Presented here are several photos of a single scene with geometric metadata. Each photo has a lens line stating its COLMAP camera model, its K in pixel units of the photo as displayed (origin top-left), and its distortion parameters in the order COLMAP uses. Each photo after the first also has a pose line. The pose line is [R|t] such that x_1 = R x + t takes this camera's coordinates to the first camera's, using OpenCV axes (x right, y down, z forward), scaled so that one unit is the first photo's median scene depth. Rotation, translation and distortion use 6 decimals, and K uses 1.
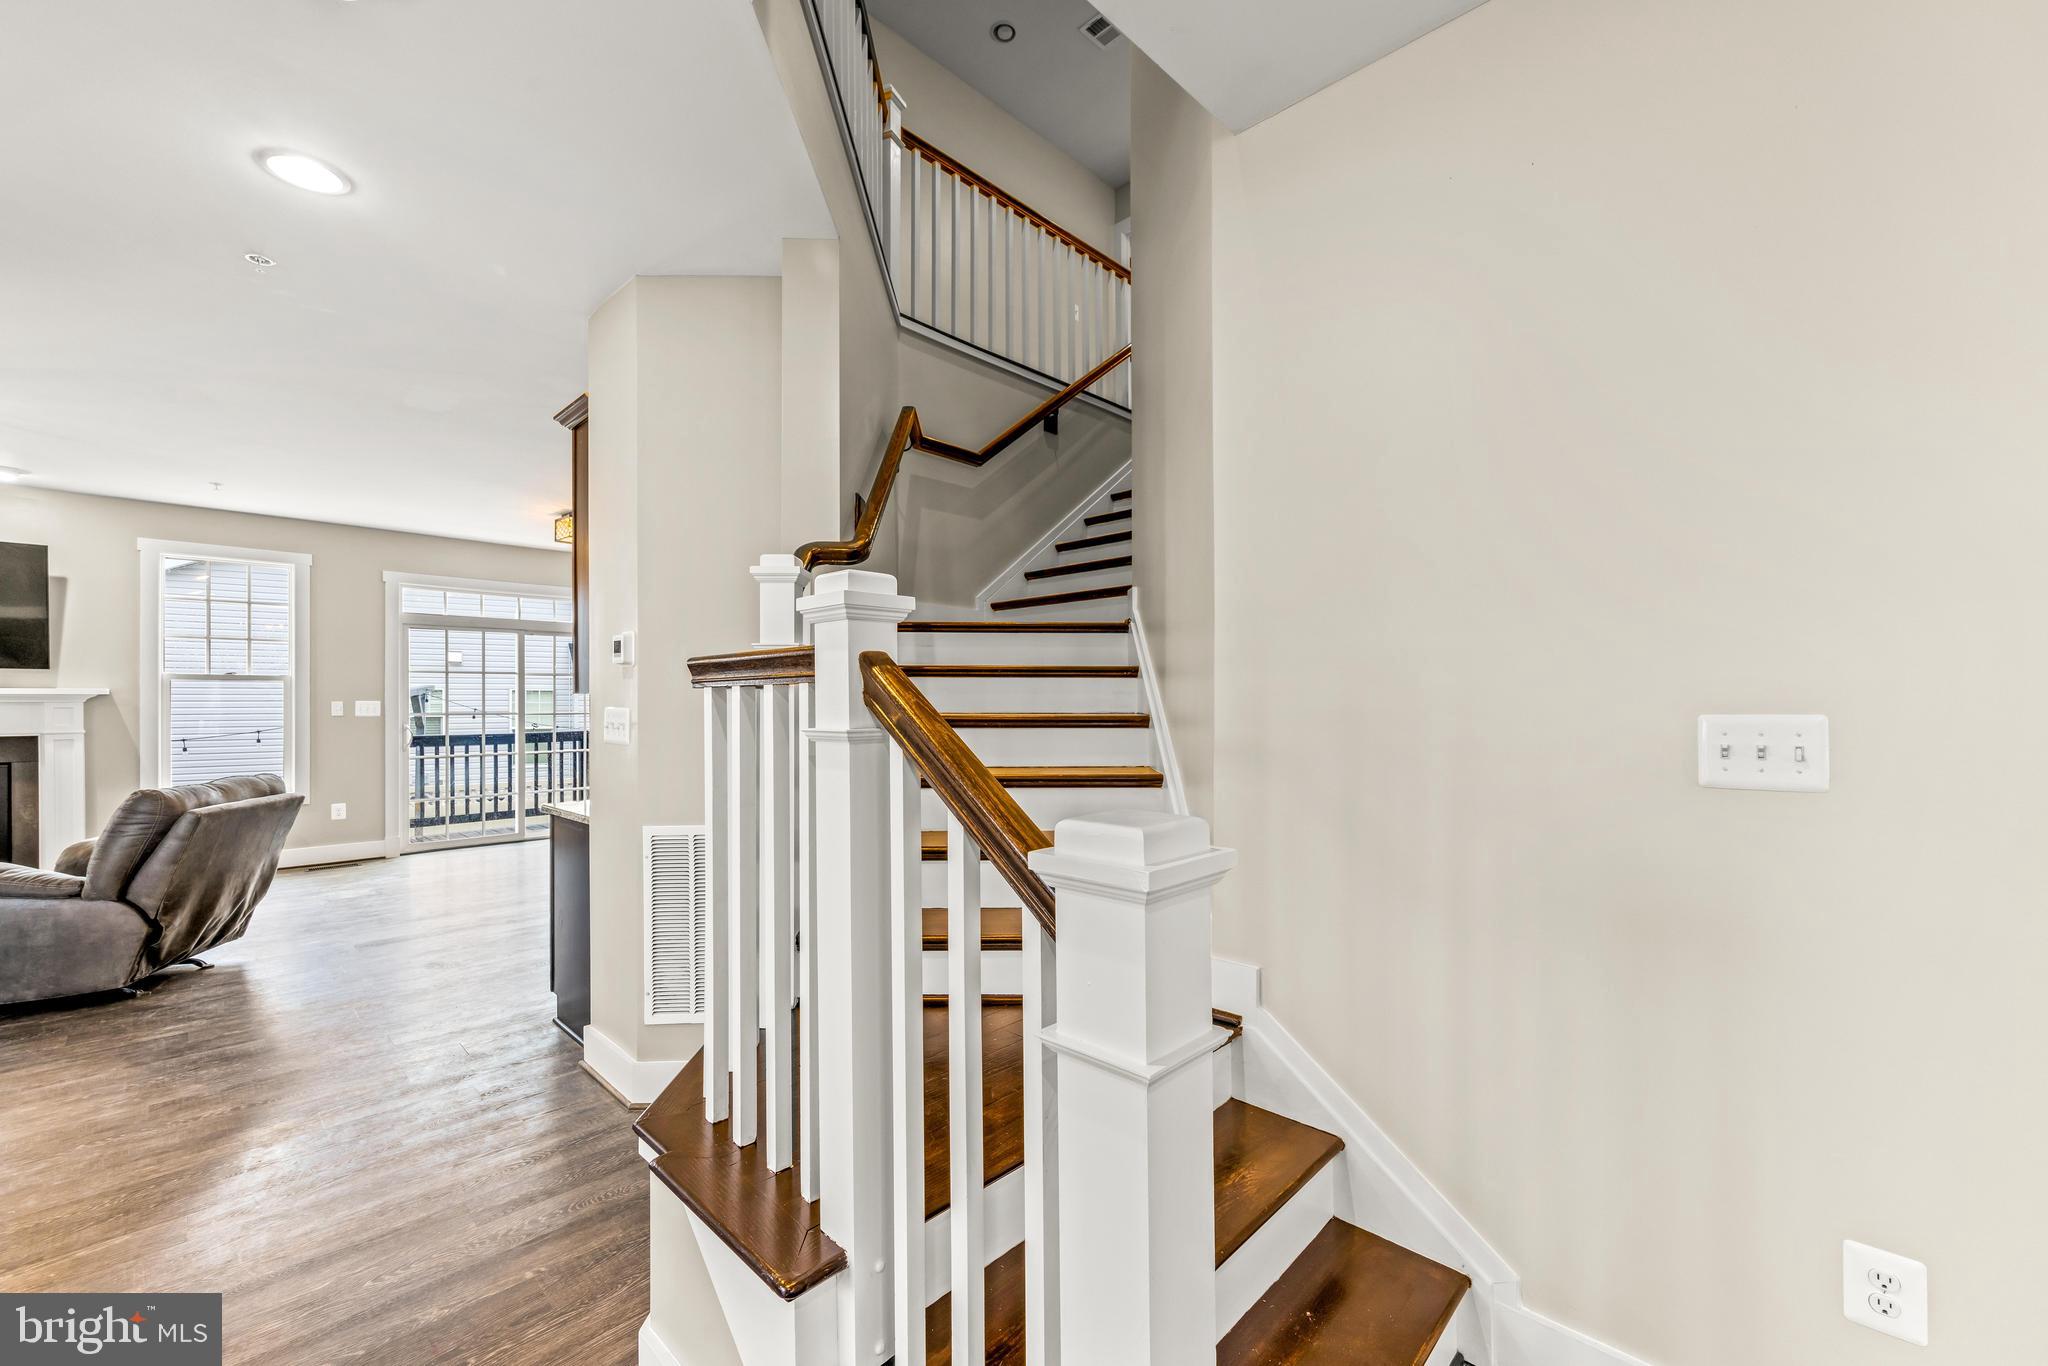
lens RADIAL K [[822.3, 0, 1021.9], [0, 822.3, 699.2], [0, 0, 1]] dist [-0.000692, 0.000288]
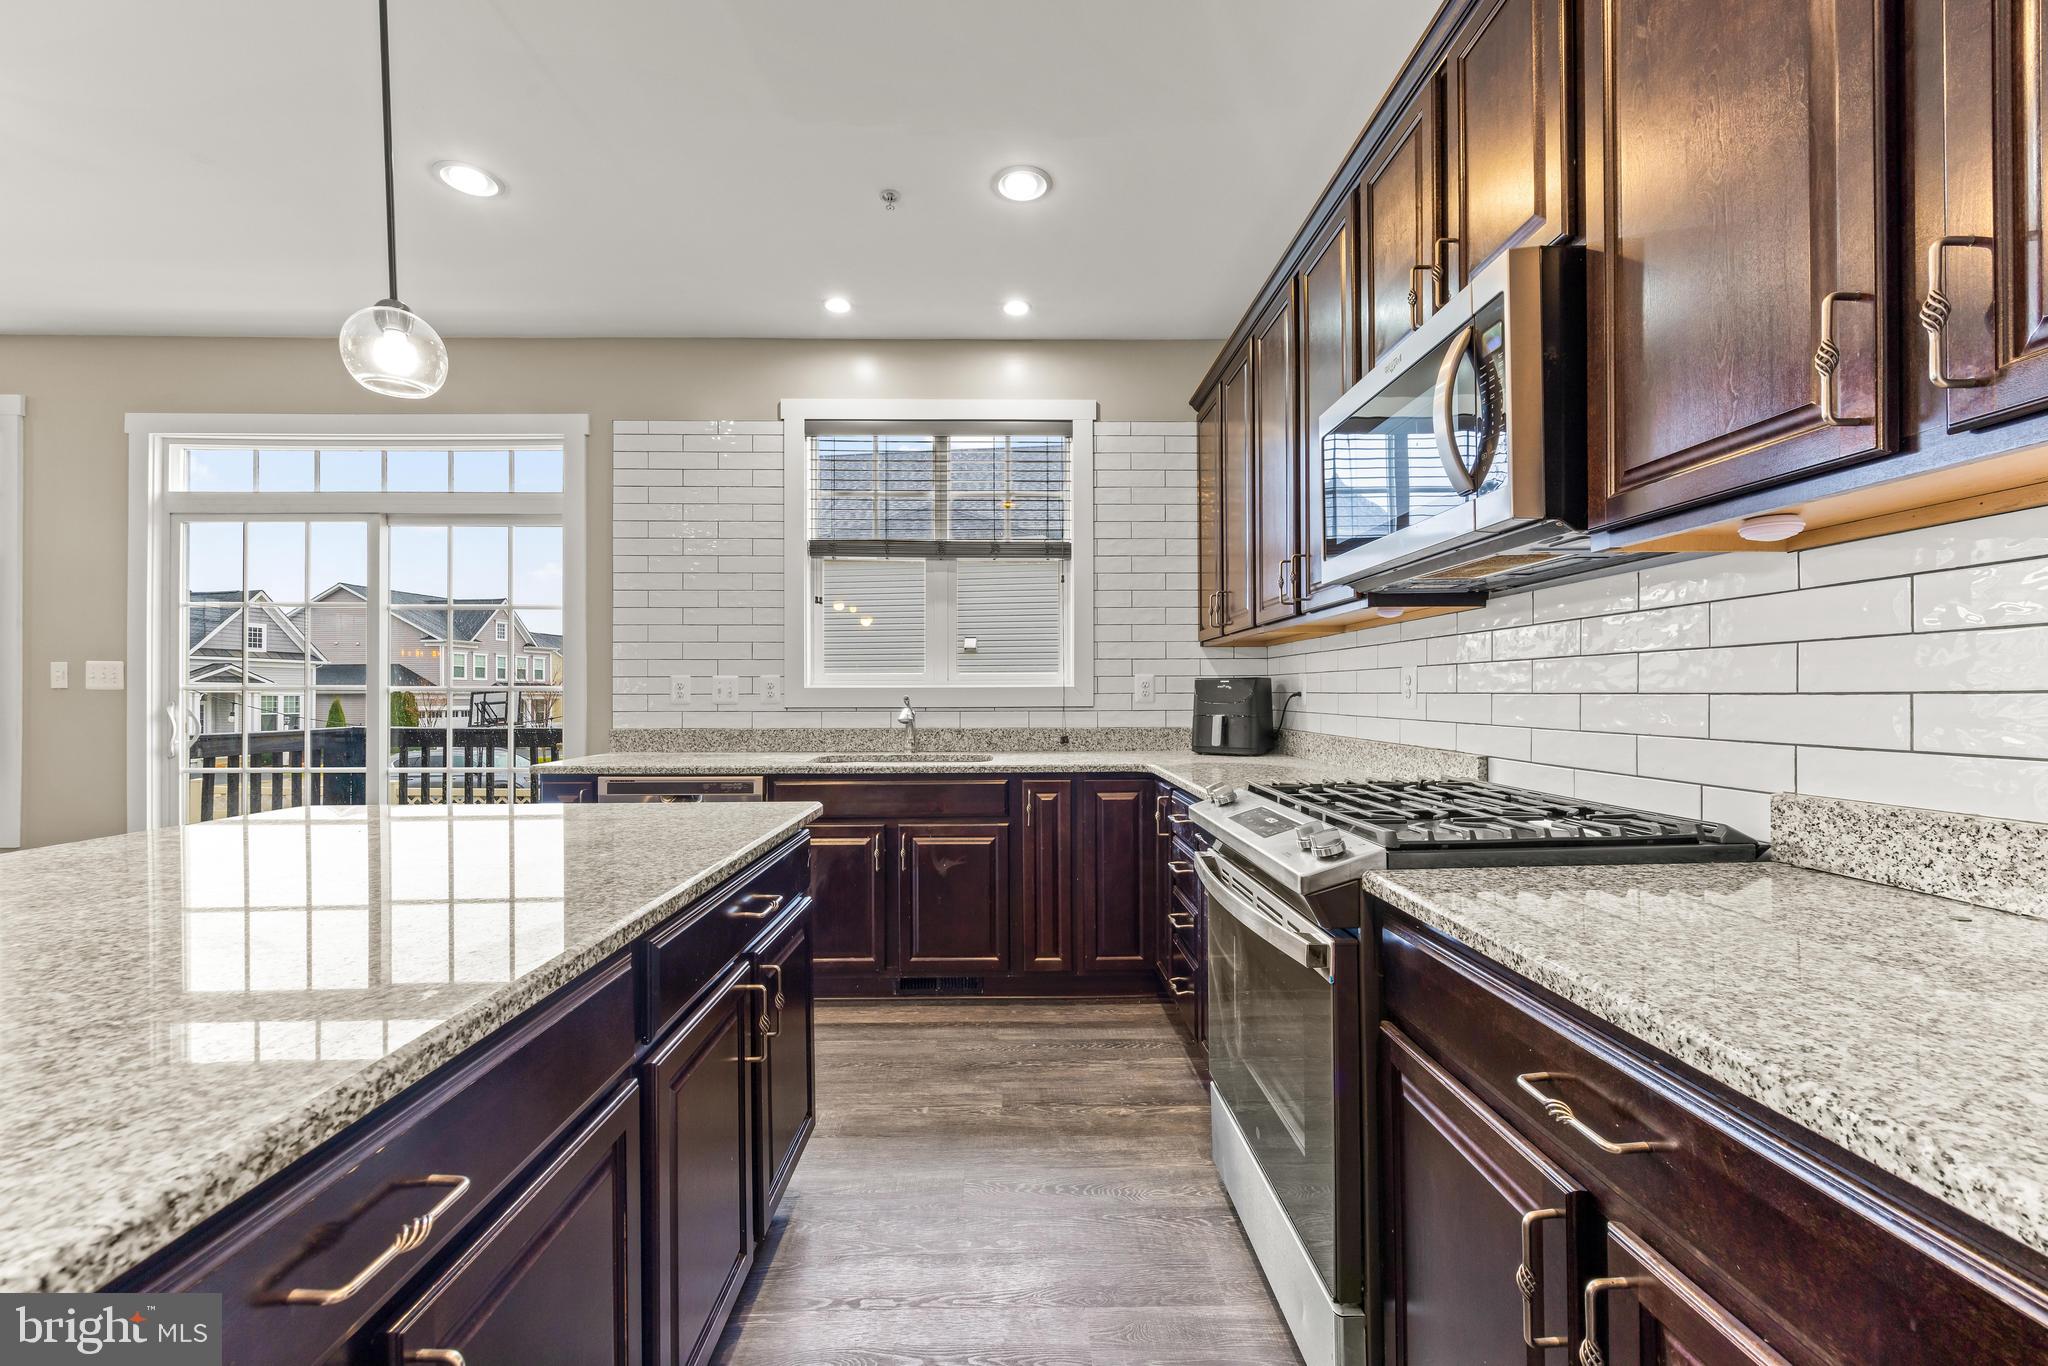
lens RADIAL K [[817.9, 0, 1021.2], [0, 817.9, 694.0], [0, 0, 1]] dist [-0.001763, -0.000355]
pose [[0.706276, -0.003895, -0.707926, -0.005076], [-0.000080, 0.999984, -0.005582, 0.042261], [0.707936, 0.003999, 0.706265, 1.687983]]
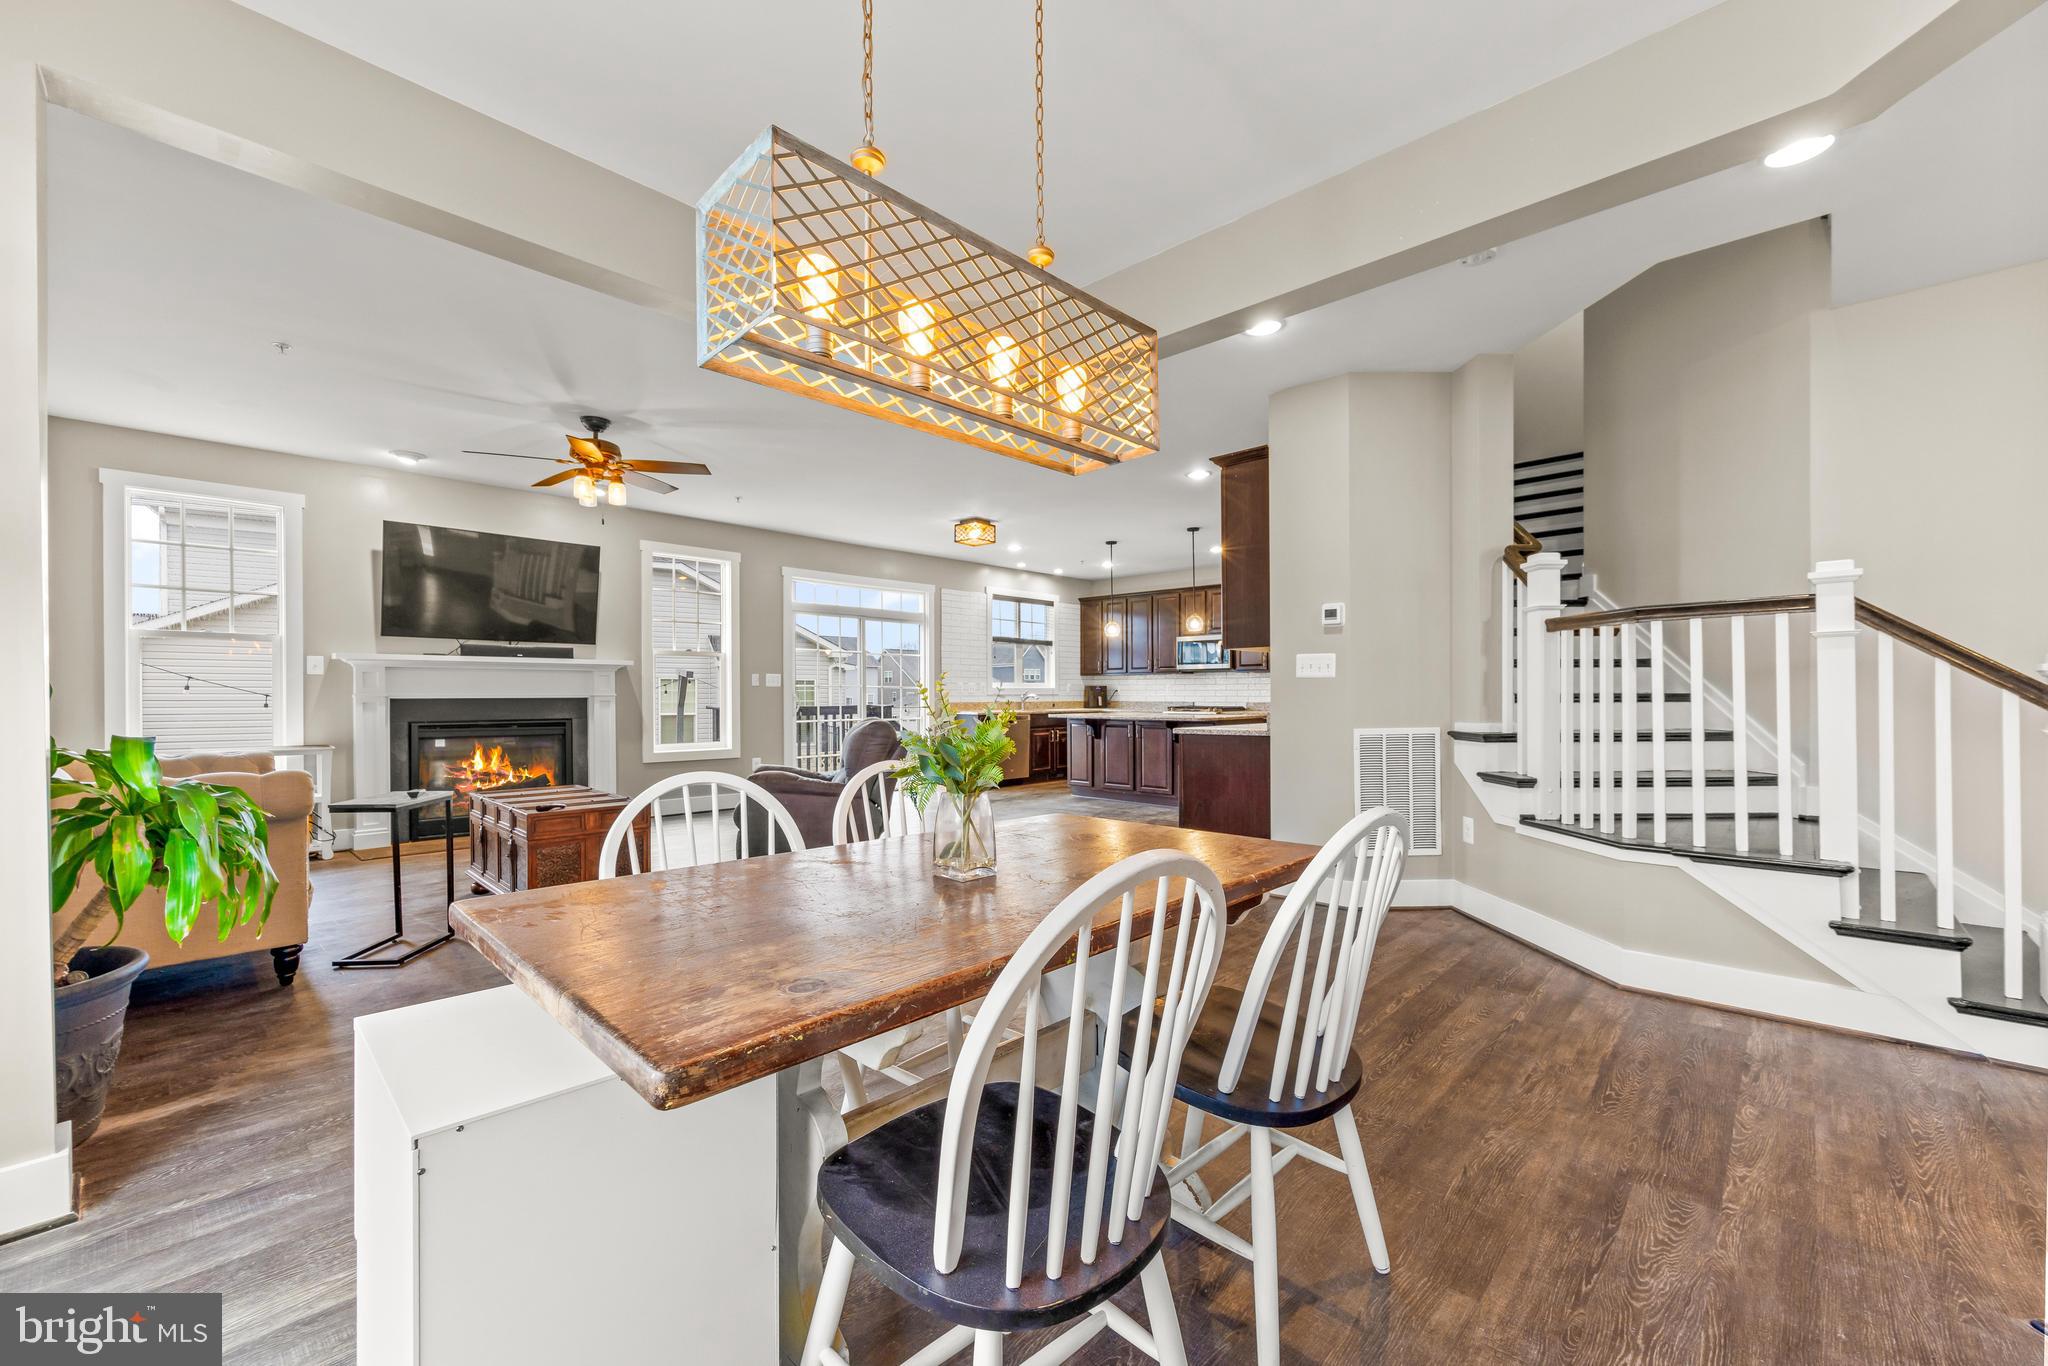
lens RADIAL K [[822.3, 0, 1021.9], [0, 822.3, 699.2], [0, 0, 1]] dist [-0.000692, 0.000288]
pose [[0.999965, -0.002344, 0.008000, -0.707148], [0.002321, 0.999993, 0.002856, 0.058800], [-0.008007, -0.002838, 0.999964, -0.348970]]
